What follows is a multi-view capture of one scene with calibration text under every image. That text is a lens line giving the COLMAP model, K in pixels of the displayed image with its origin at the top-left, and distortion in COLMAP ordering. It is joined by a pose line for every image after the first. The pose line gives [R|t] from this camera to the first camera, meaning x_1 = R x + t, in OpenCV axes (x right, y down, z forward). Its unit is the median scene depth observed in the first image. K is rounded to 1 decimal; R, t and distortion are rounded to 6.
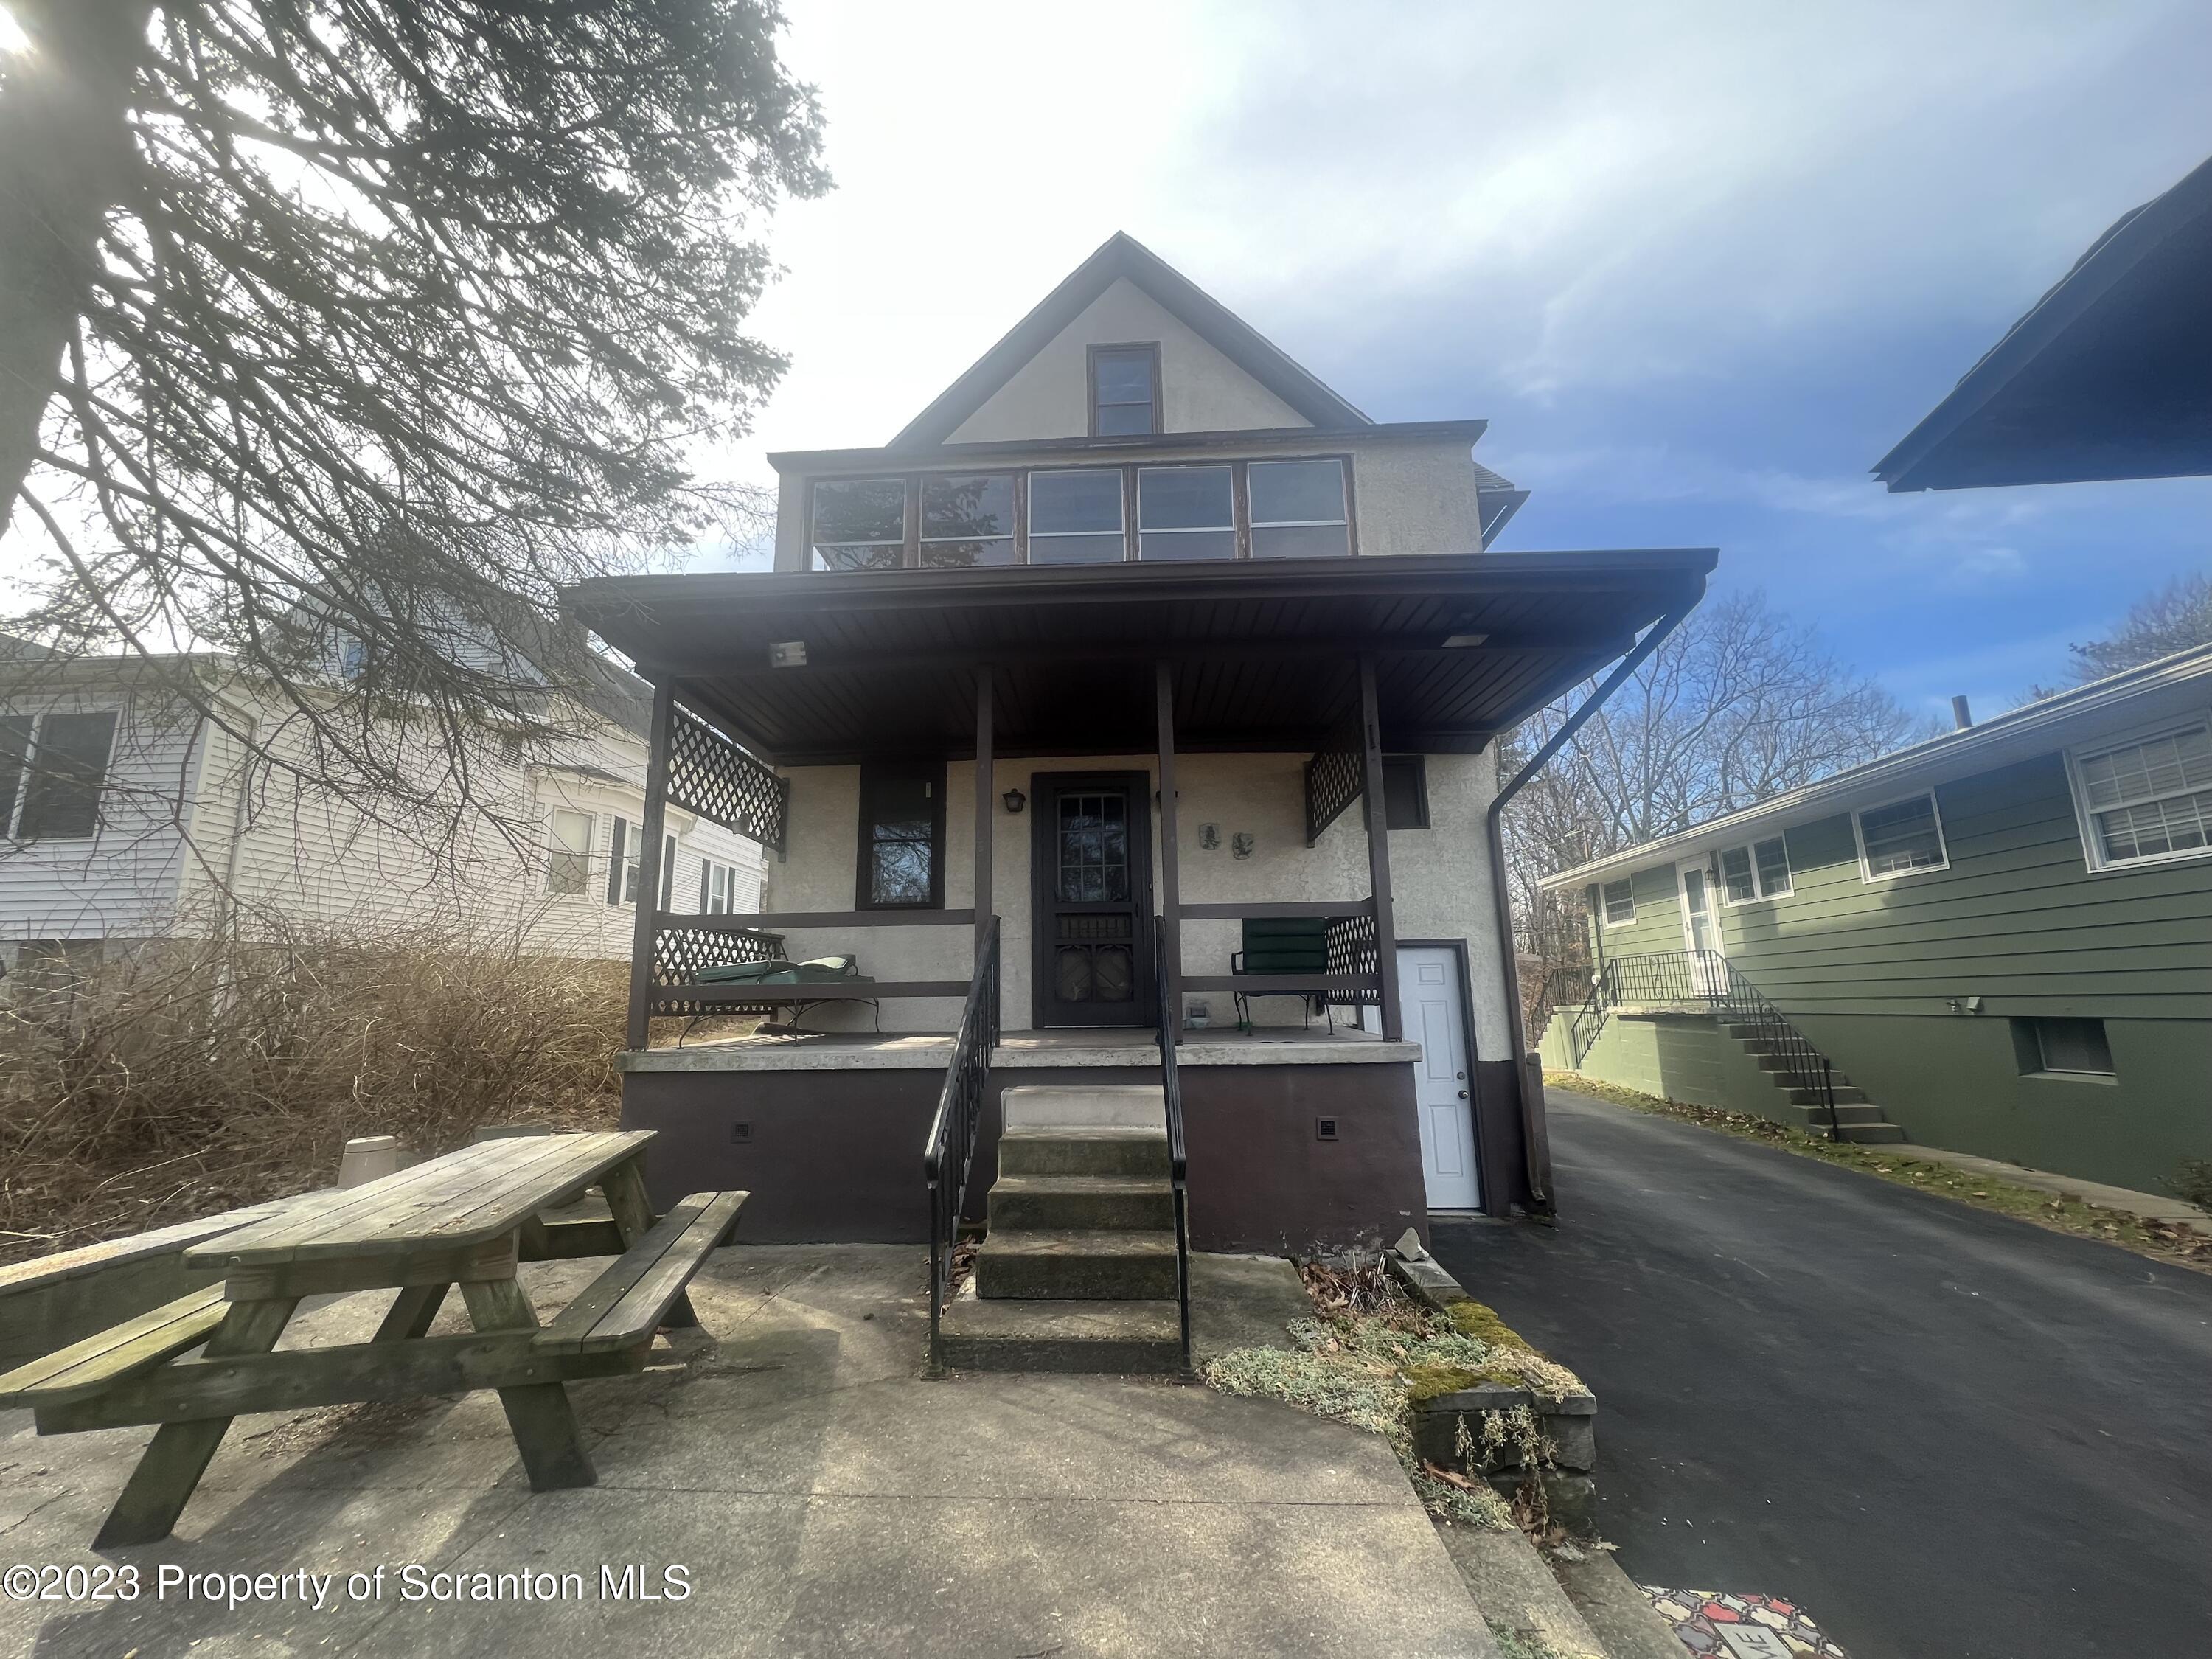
lens RADIAL K [[883.3, 0, 1097.4], [0, 883.3, 830.2], [0, 0, 1]] dist [0.001411, 0.000271]
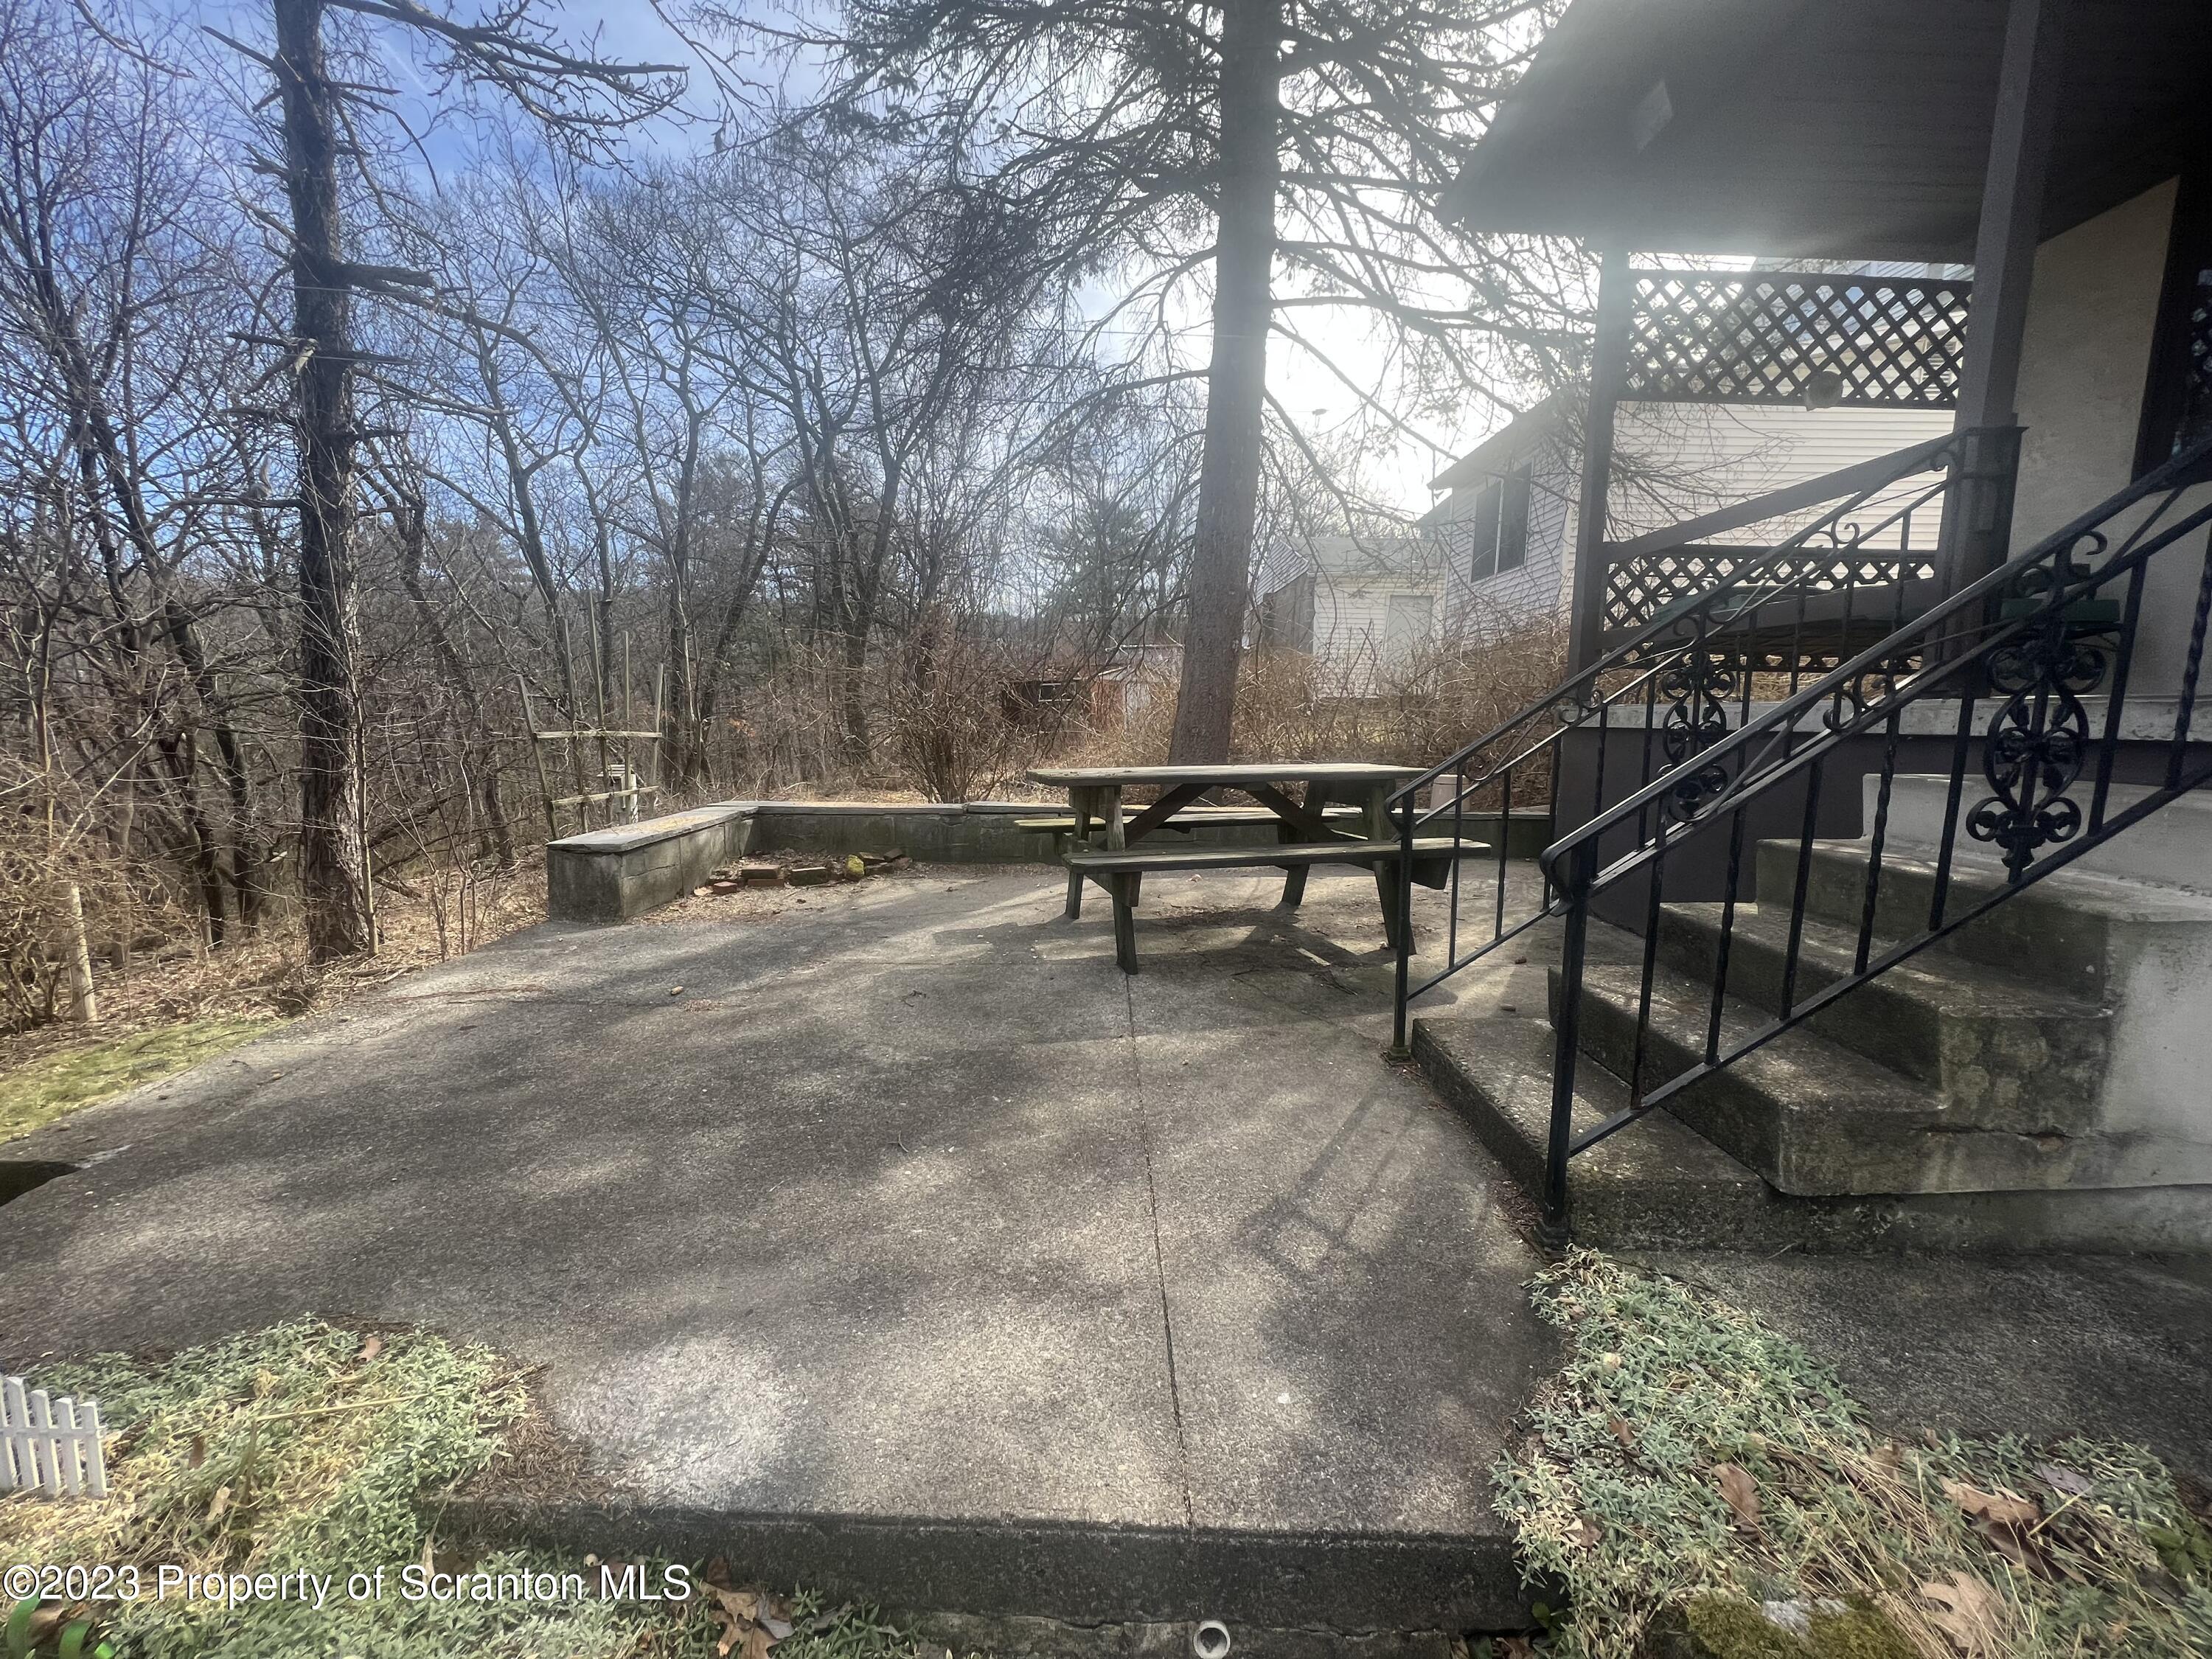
lens RADIAL K [[883.3, 0, 1097.4], [0, 883.3, 830.2], [0, 0, 1]] dist [0.001411, 0.000271]
pose [[0.046349, 0.146838, -0.988074, 0.753561], [0.176242, 0.972418, 0.152779, 0.305340], [0.983255, -0.181222, 0.019192, 0.971202]]
